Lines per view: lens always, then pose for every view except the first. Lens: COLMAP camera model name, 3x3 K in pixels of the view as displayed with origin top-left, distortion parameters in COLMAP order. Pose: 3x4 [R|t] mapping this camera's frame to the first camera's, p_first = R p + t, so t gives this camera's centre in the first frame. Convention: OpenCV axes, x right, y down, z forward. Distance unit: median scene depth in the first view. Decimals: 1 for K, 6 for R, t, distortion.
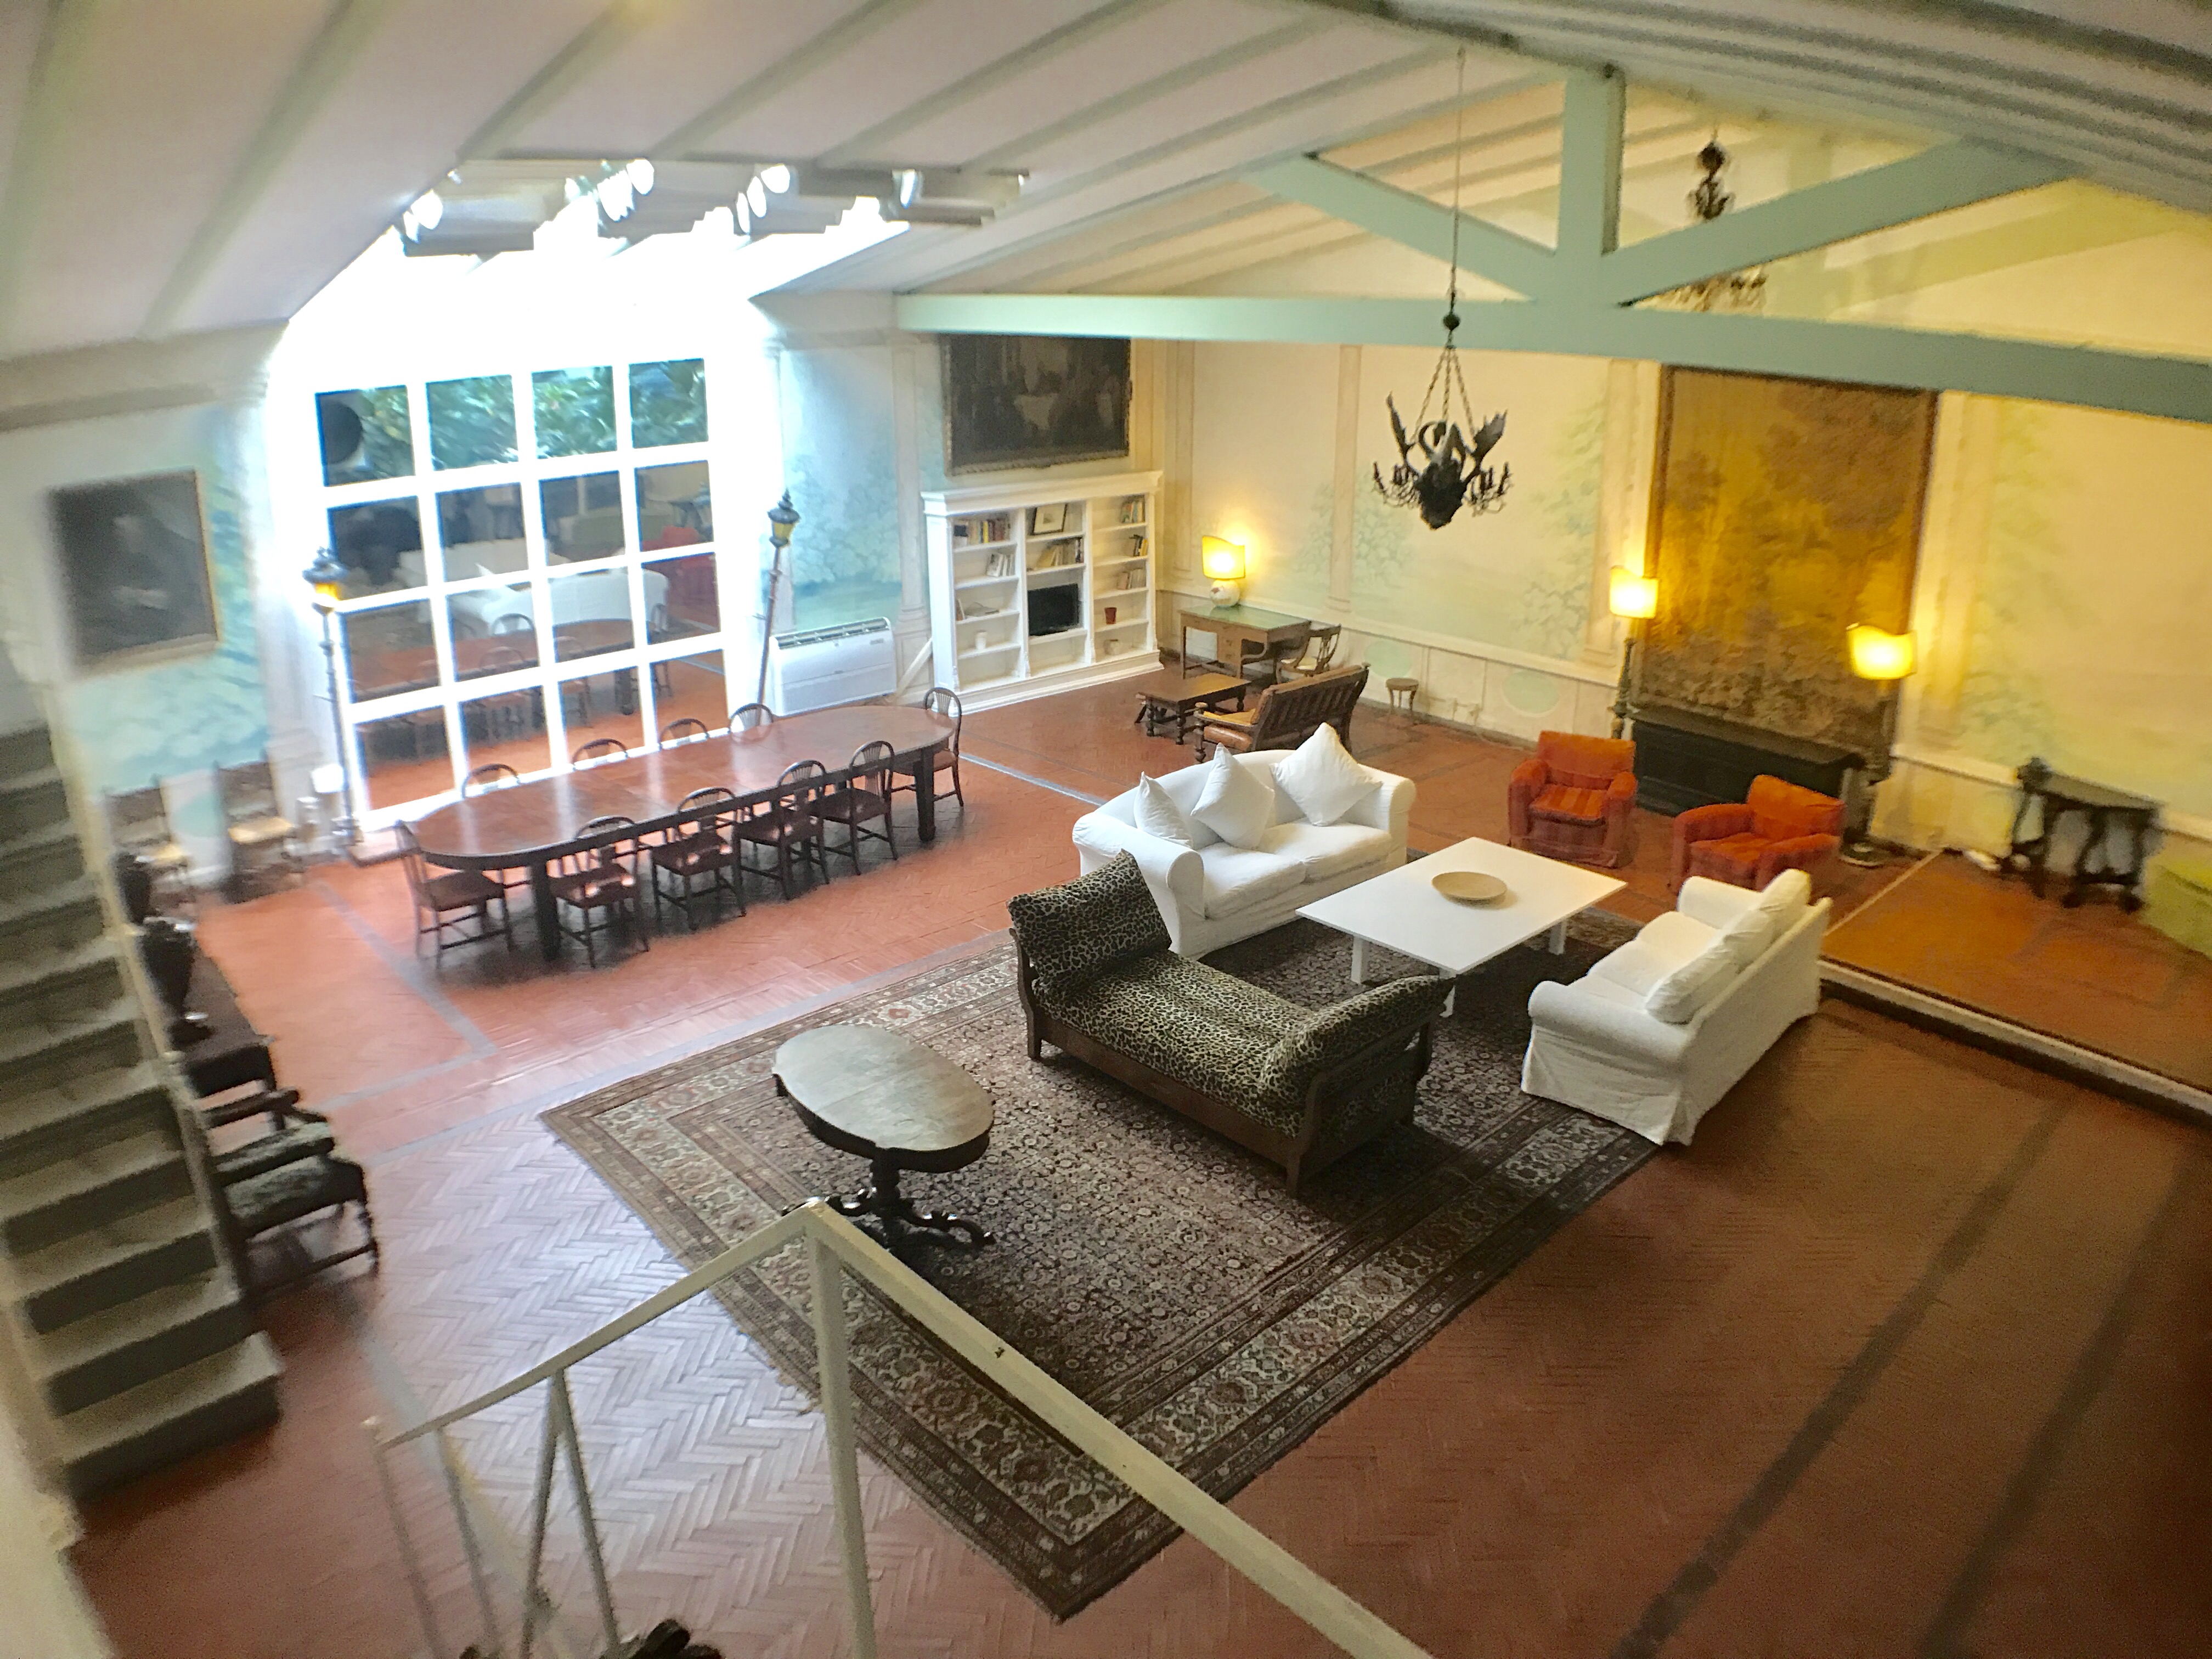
lens RADIAL K [[1477.2, 0, 1106.0], [0, 1477.2, 829.5], [0, 0, 1]] dist [-0.005935, -0.176980]
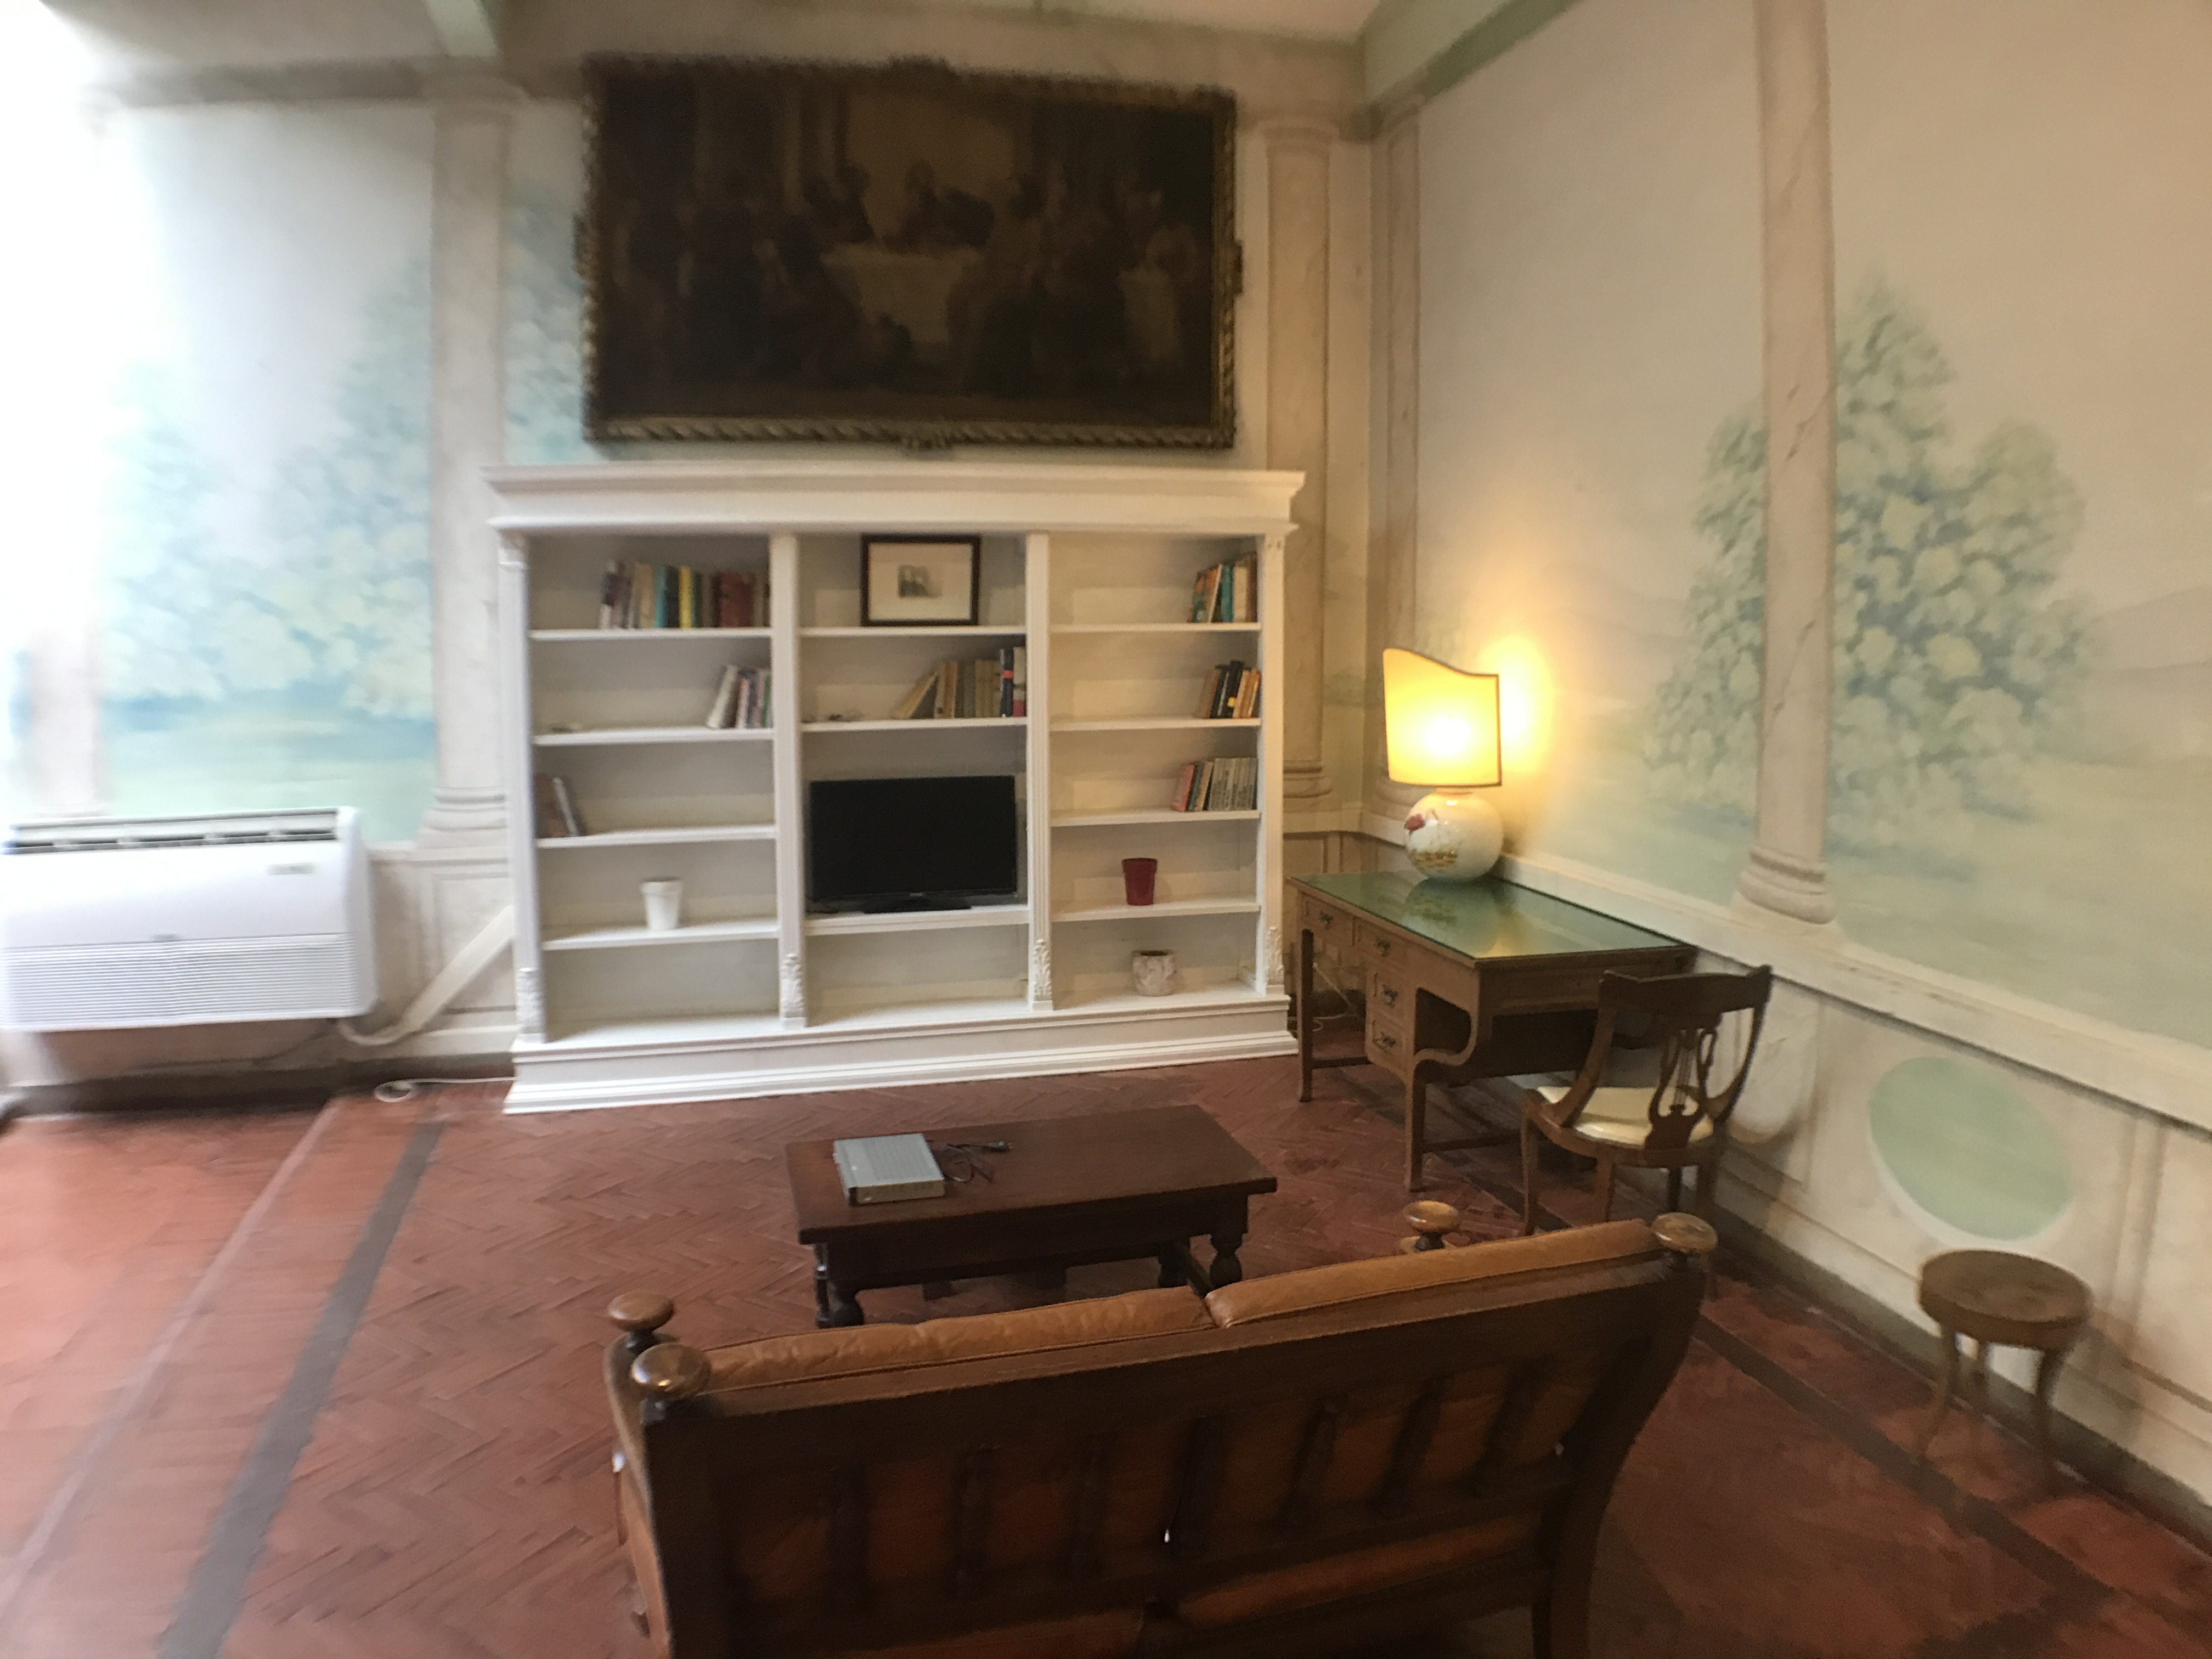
lens RADIAL K [[1483.8, 0, 1104.1], [0, 1483.8, 804.5], [0, 0, 1]] dist [-0.157522, 0.000581]
pose [[0.889527, 0.057882, -0.453201, 0.171541], [-0.155264, 0.971204, -0.180707, -0.110023], [0.429691, 0.231110, 0.872900, 0.773384]]
